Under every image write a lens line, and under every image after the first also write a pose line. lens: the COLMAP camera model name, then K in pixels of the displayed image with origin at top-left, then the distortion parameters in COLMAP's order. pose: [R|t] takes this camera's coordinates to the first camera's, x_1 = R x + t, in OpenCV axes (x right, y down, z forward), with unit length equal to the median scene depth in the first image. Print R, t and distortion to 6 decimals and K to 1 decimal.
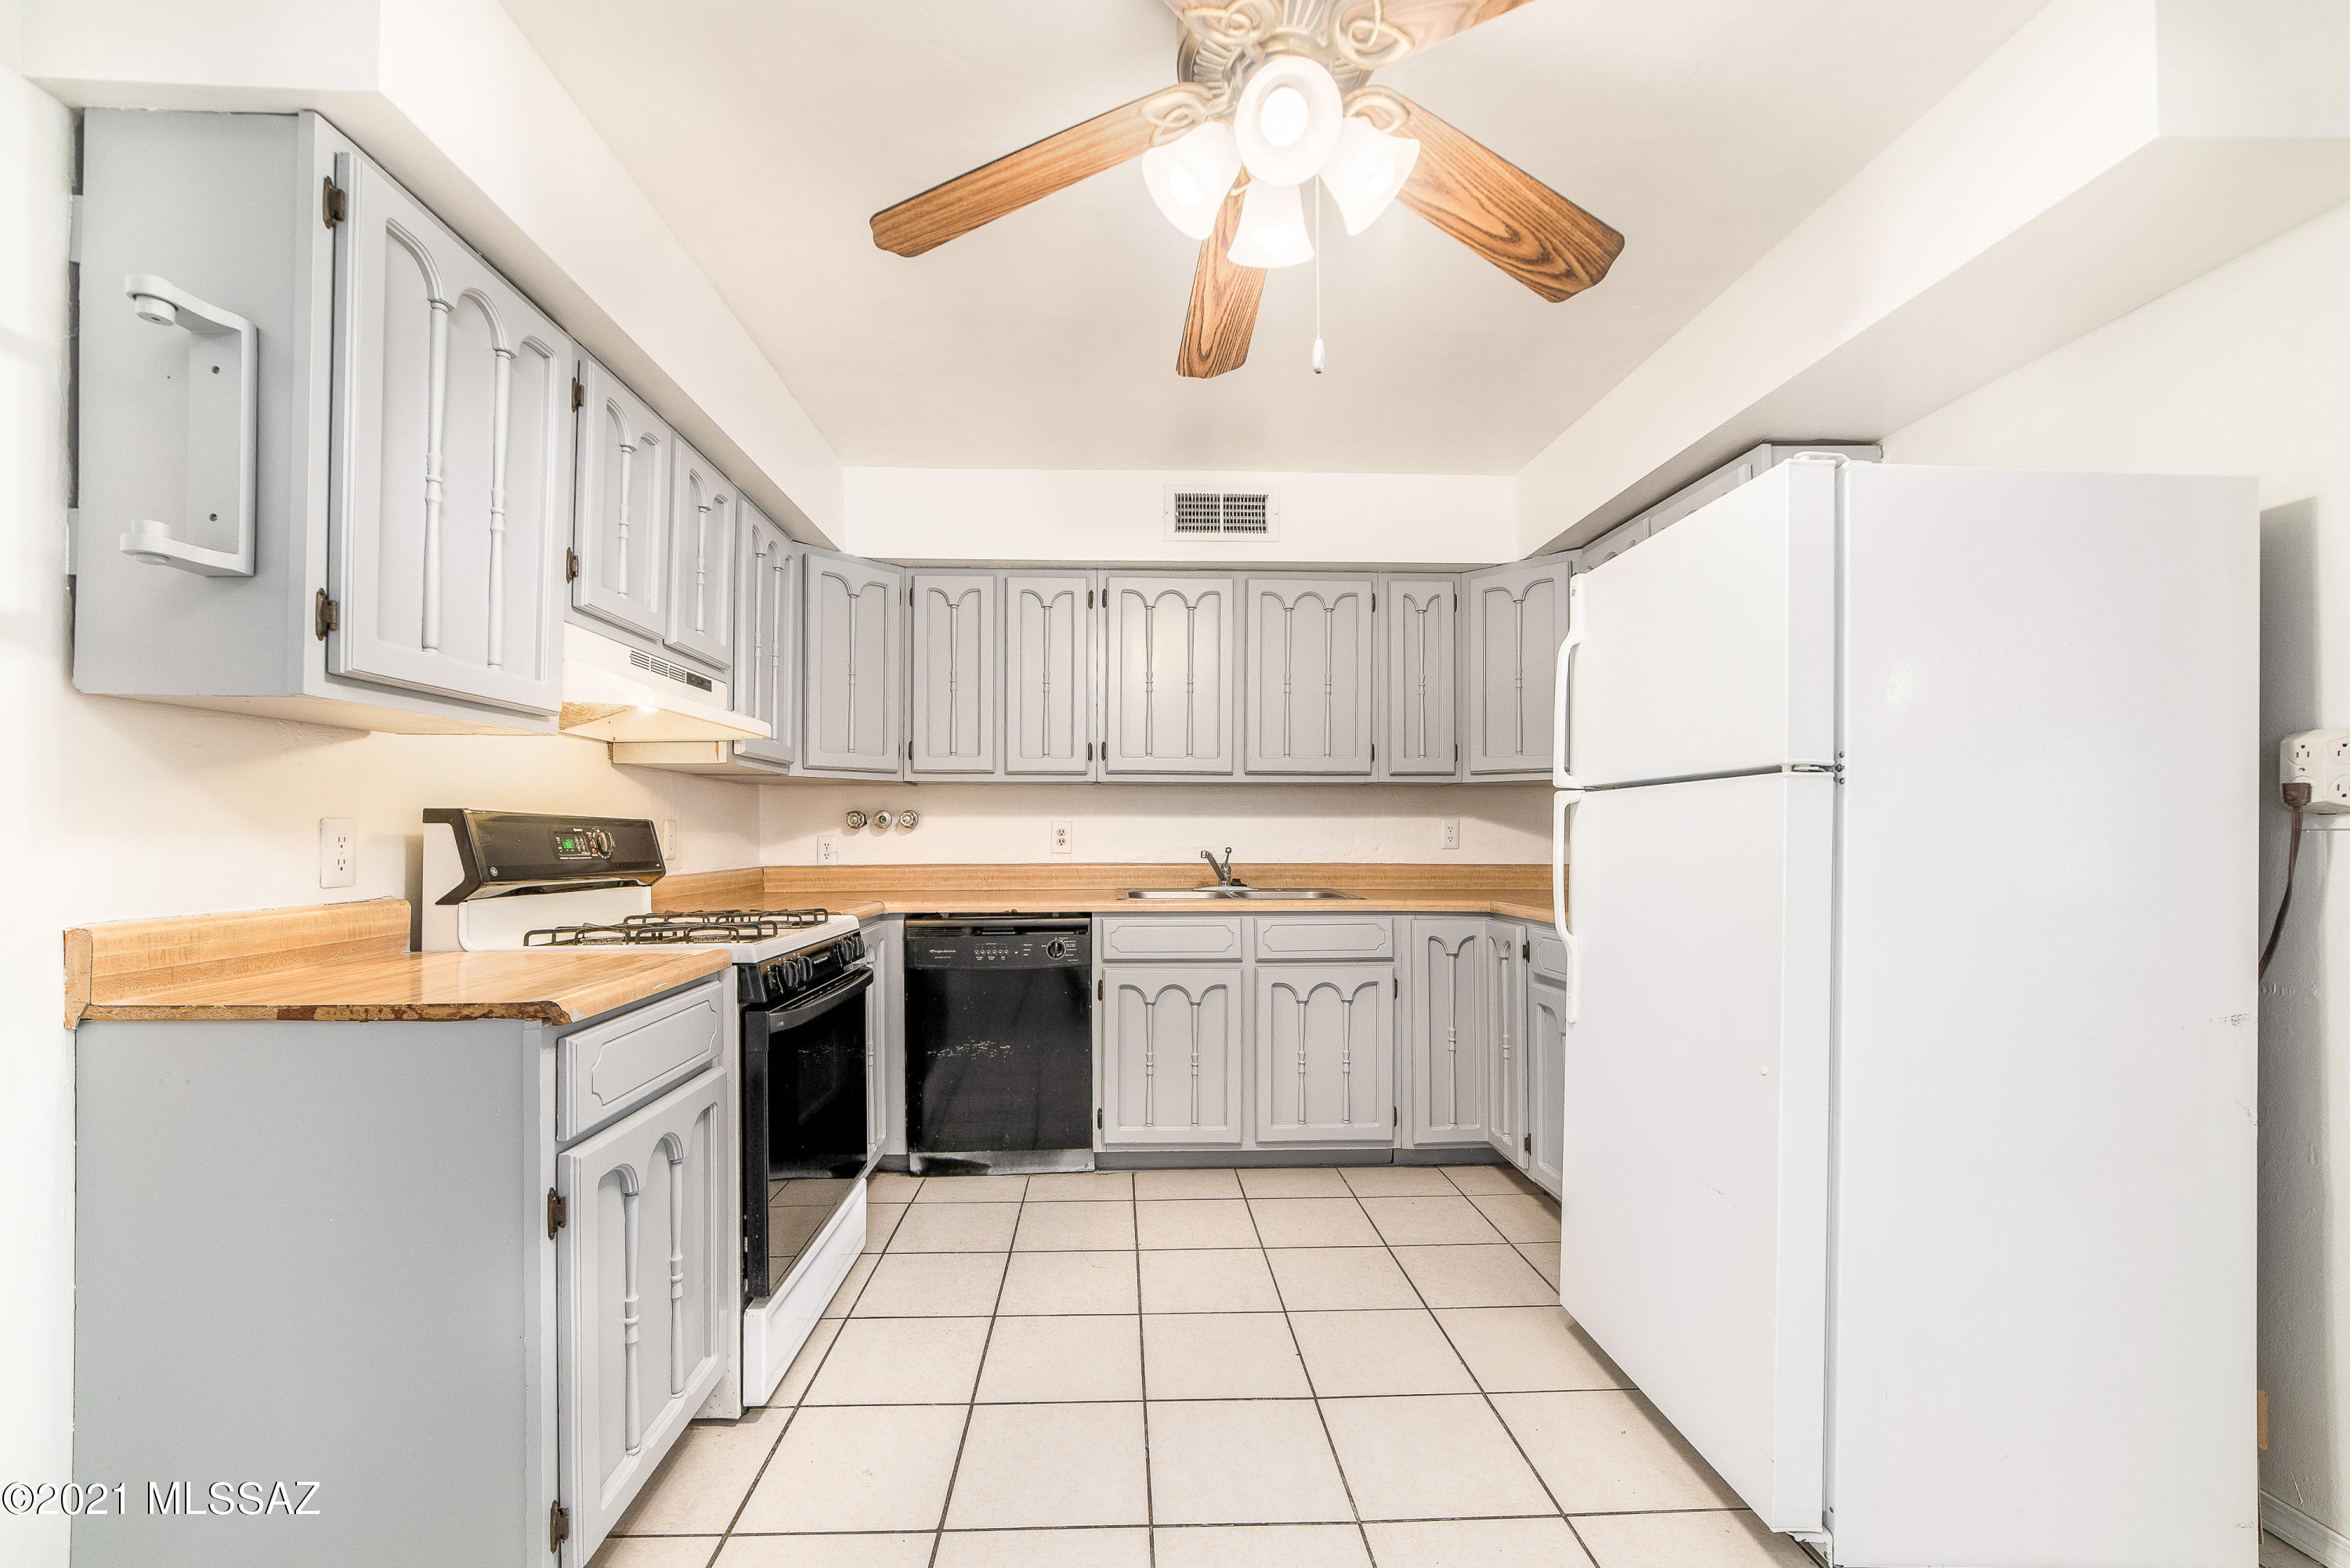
lens RADIAL K [[943.2, 0, 1146.6], [0, 943.2, 833.0], [0, 0, 1]] dist [-0.031695, 0.011398]
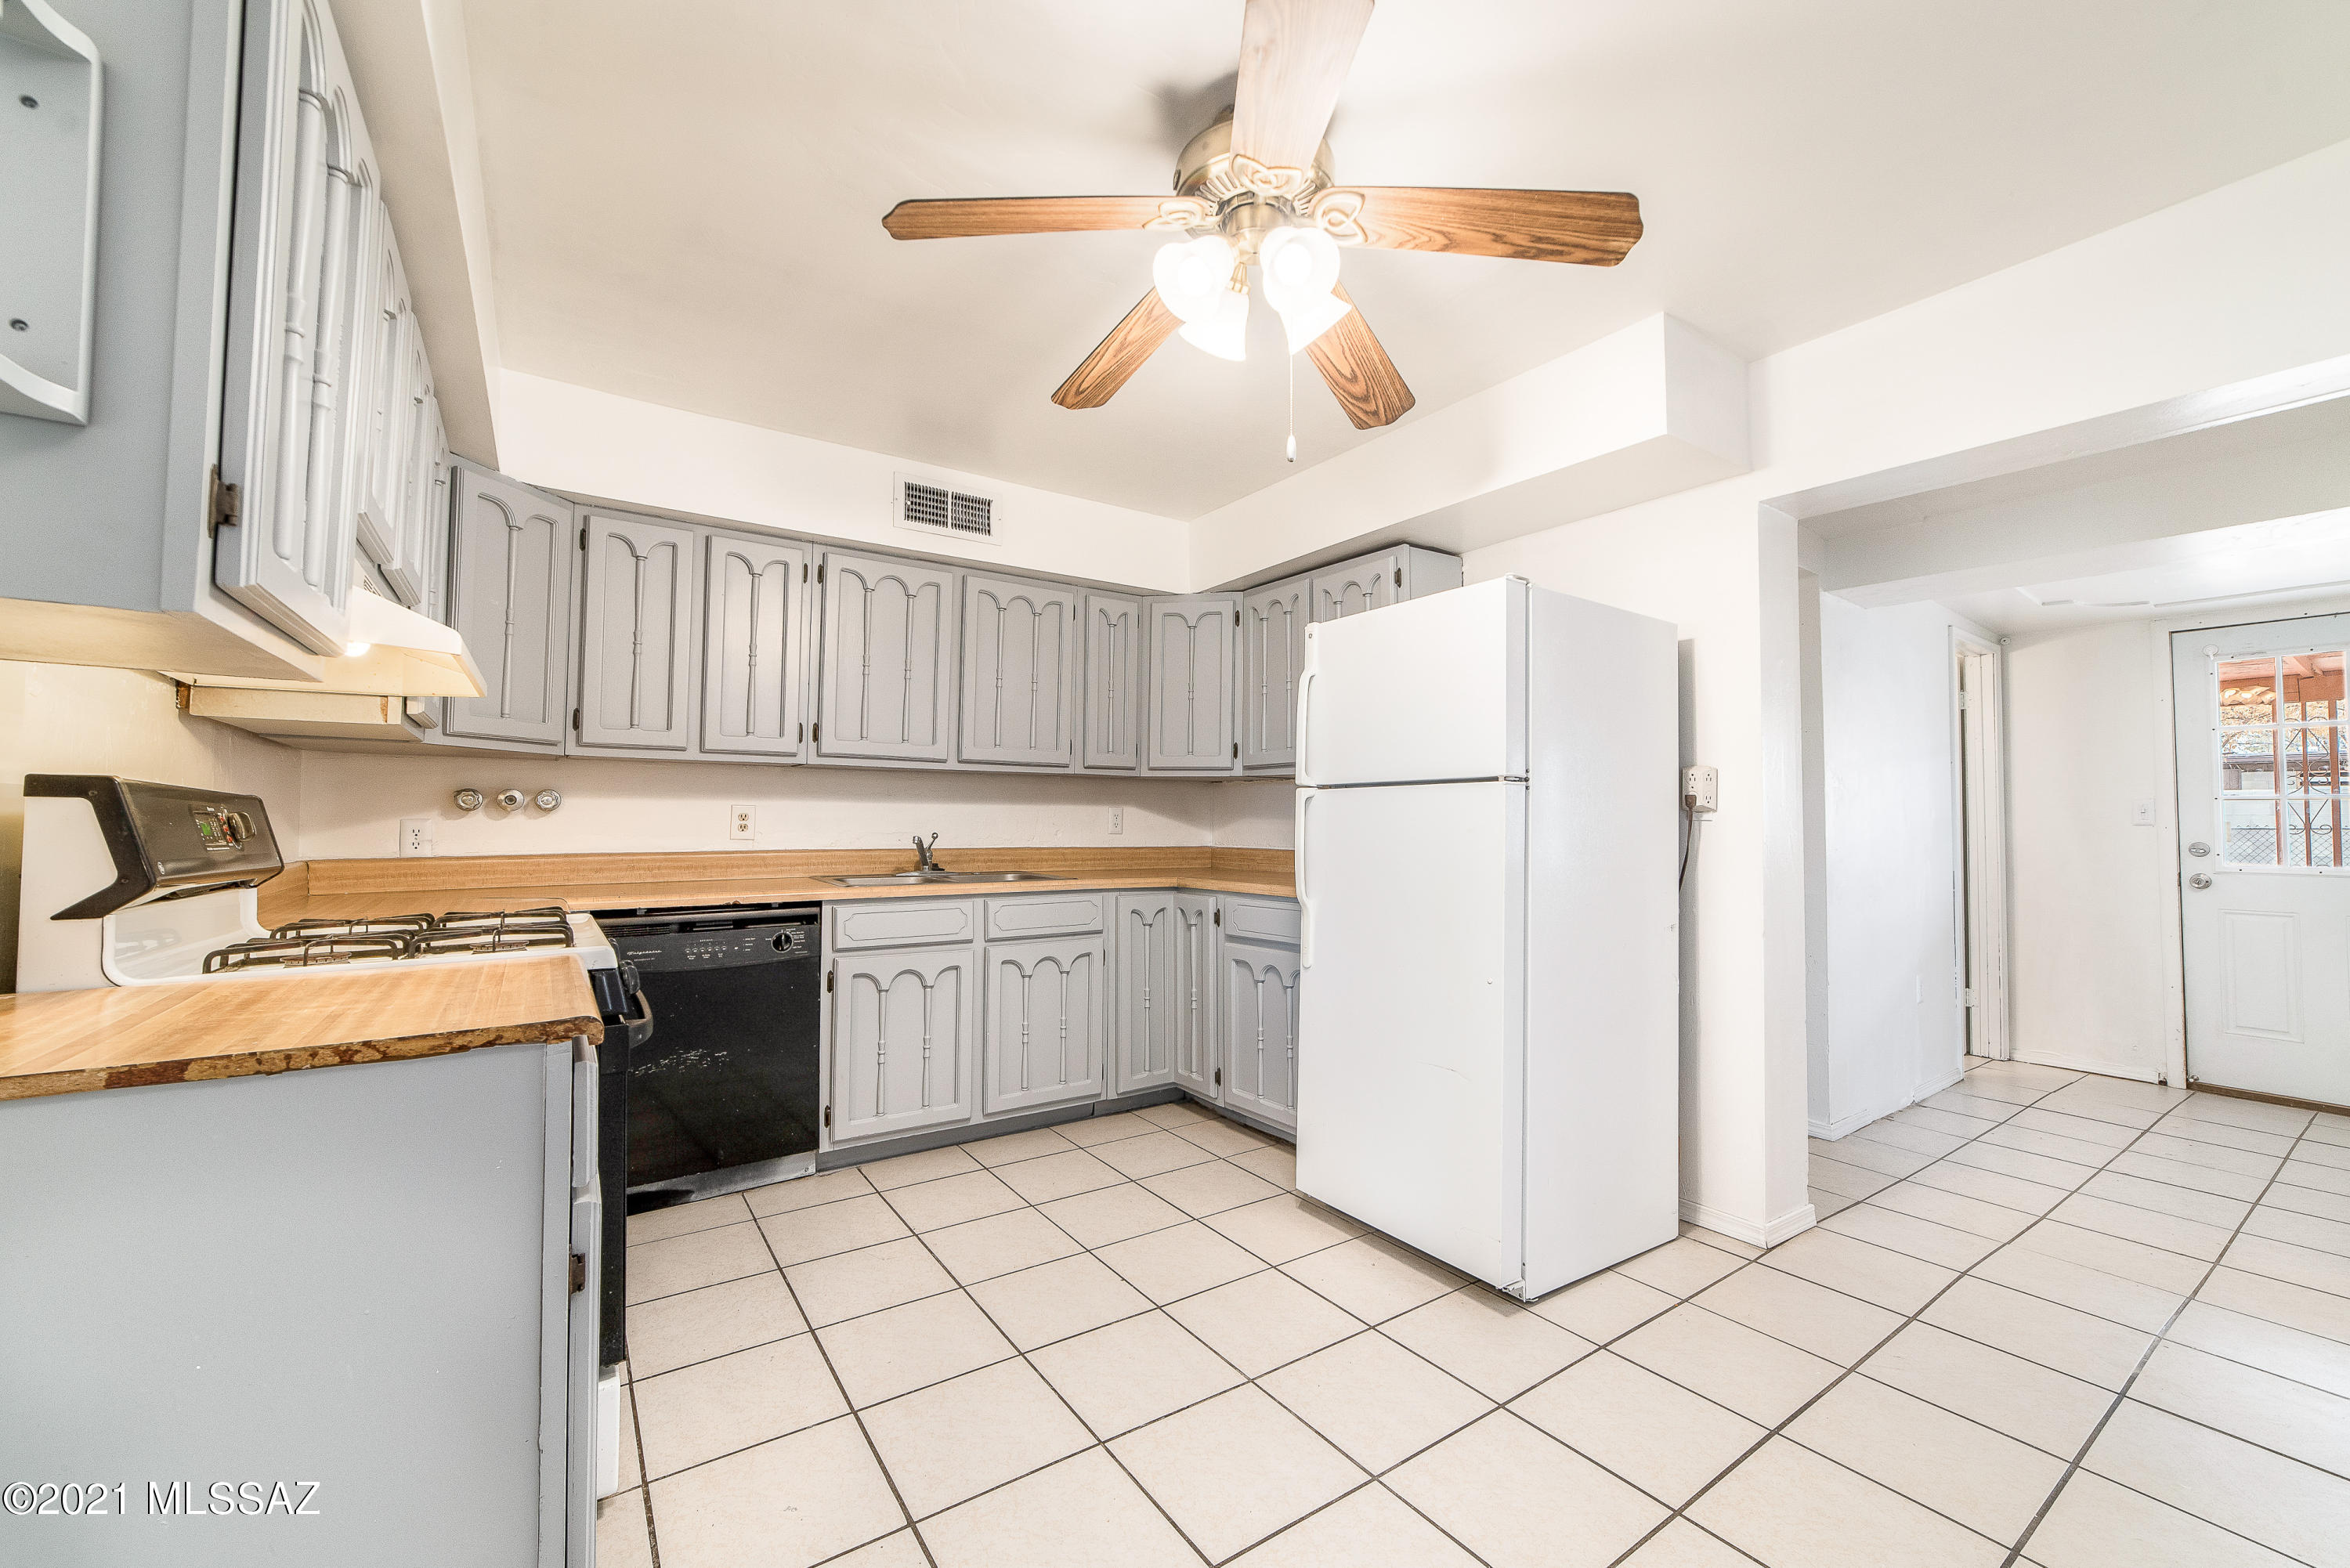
lens RADIAL K [[957.5, 0, 1147.7], [0, 957.5, 803.2], [0, 0, 1]] dist [-0.021508, 0.011760]
pose [[0.839981, 0.014533, 0.542420, -0.307875], [-0.005118, 0.999809, -0.018862, 0.001461], [-0.542591, 0.013068, 0.839895, 0.003539]]
